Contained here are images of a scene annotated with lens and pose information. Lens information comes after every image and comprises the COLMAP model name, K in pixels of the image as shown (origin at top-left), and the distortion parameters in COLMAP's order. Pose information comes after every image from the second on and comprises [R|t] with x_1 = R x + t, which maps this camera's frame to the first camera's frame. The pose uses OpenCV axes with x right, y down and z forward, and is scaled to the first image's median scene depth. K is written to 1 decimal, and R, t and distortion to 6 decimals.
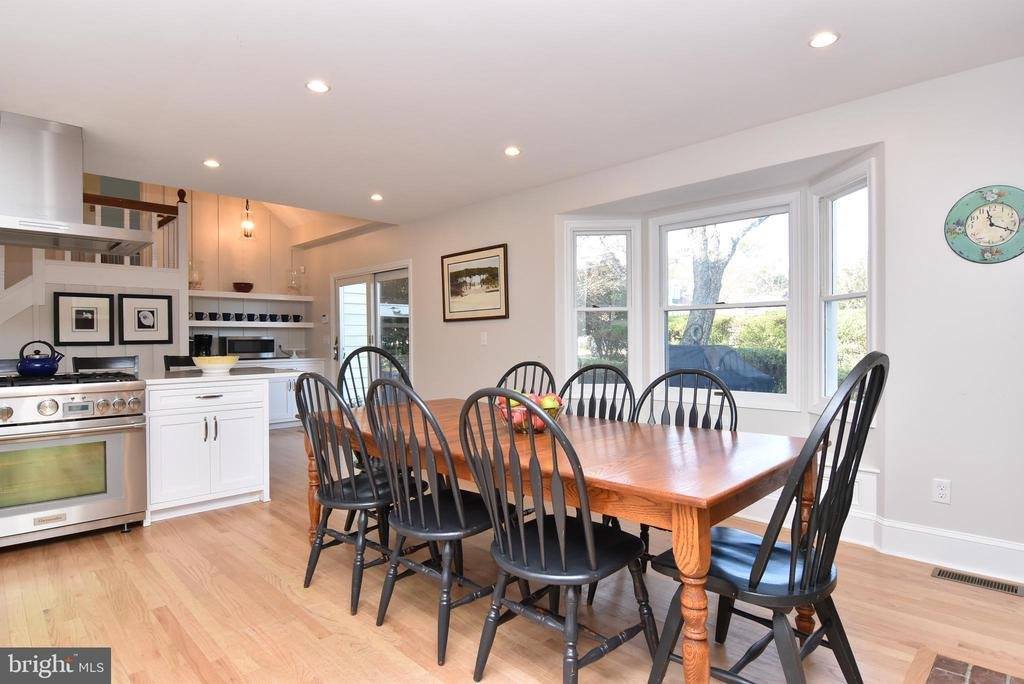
lens RADIAL K [[545.1, 0, 512.0], [0, 545.1, 342.0], [0, 0, 1]] dist [0.022348, -0.031180]
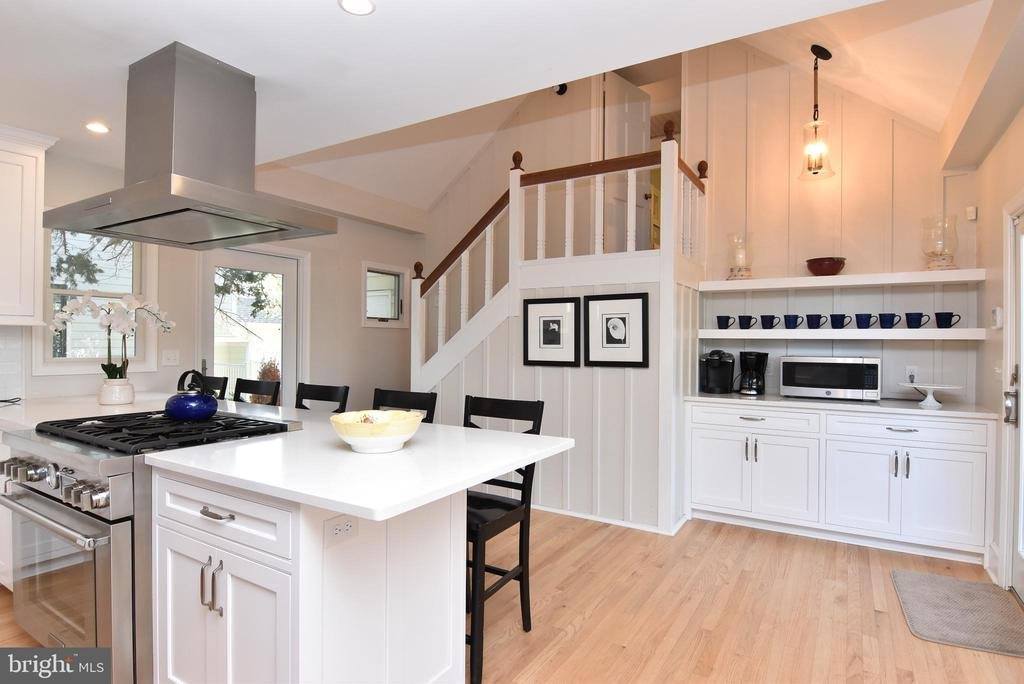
lens RADIAL K [[545.1, 0, 512.0], [0, 545.1, 342.0], [0, 0, 1]] dist [0.022348, -0.031180]
pose [[0.230052, 0.008301, -0.973143, -0.046930], [-0.015502, 0.999868, 0.004864, -0.031870], [0.973055, 0.013966, 0.230150, 0.808036]]
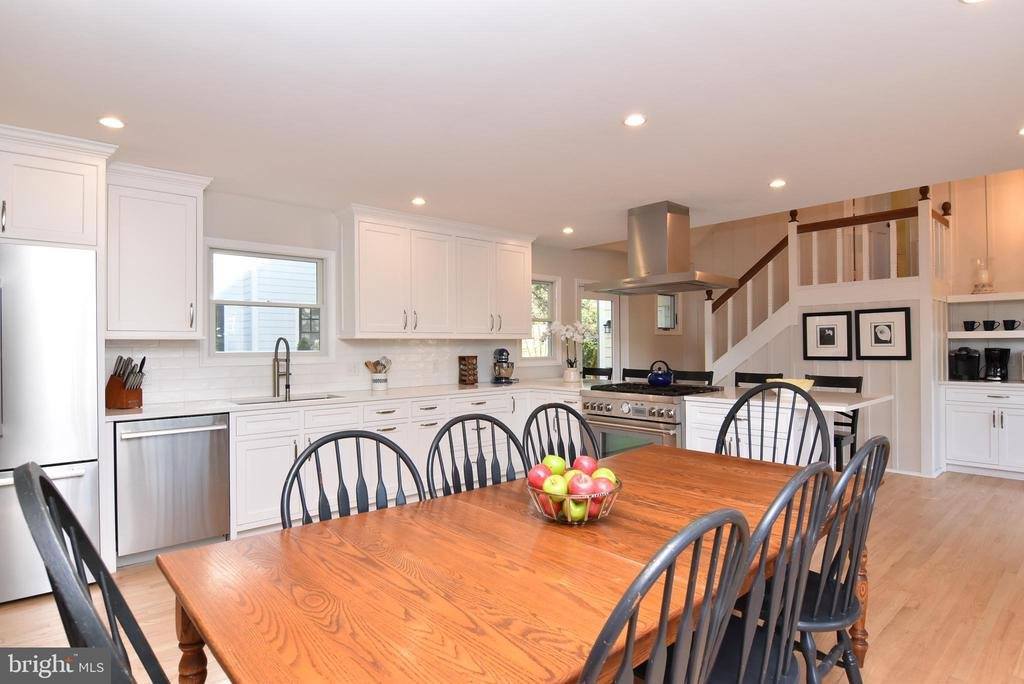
lens RADIAL K [[541.7, 0, 514.8], [0, 541.7, 343.9], [0, 0, 1]] dist [0.000608, -0.011774]
pose [[-0.060115, 0.002734, -0.998188, 0.353487], [0.003310, 0.999991, 0.002540, -0.032424], [0.998186, -0.003152, -0.060123, 0.464264]]
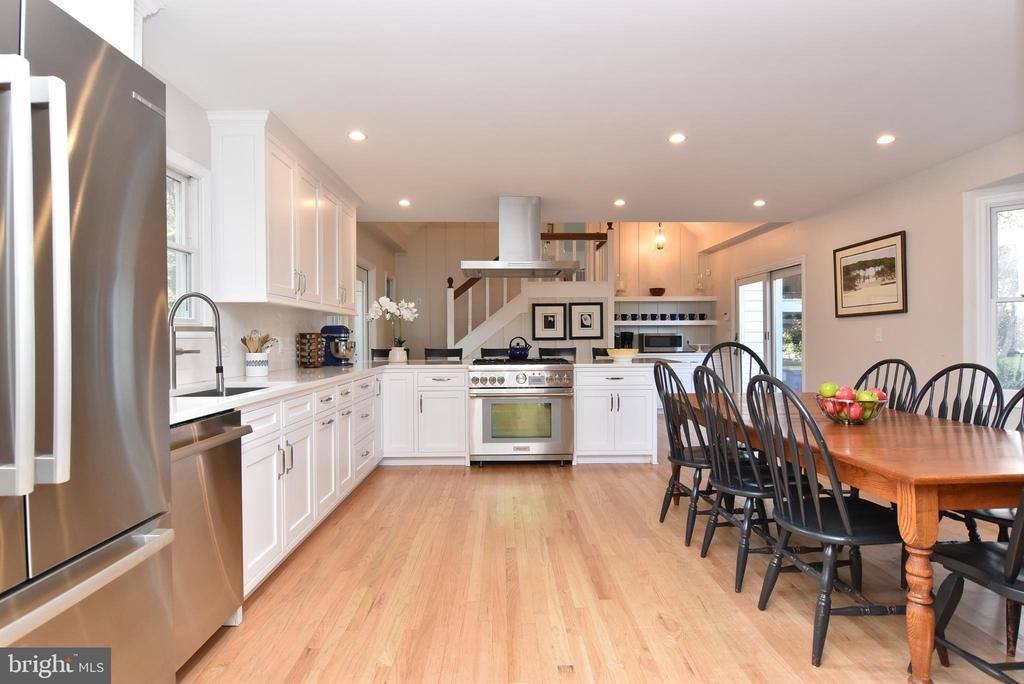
lens RADIAL K [[545.1, 0, 512.0], [0, 545.1, 342.0], [0, 0, 1]] dist [0.022348, -0.031180]
pose [[0.724952, 0.007866, -0.688754, 0.134544], [-0.002975, 0.999961, 0.008290, -0.000202], [0.688793, -0.003961, 0.724948, -0.104581]]
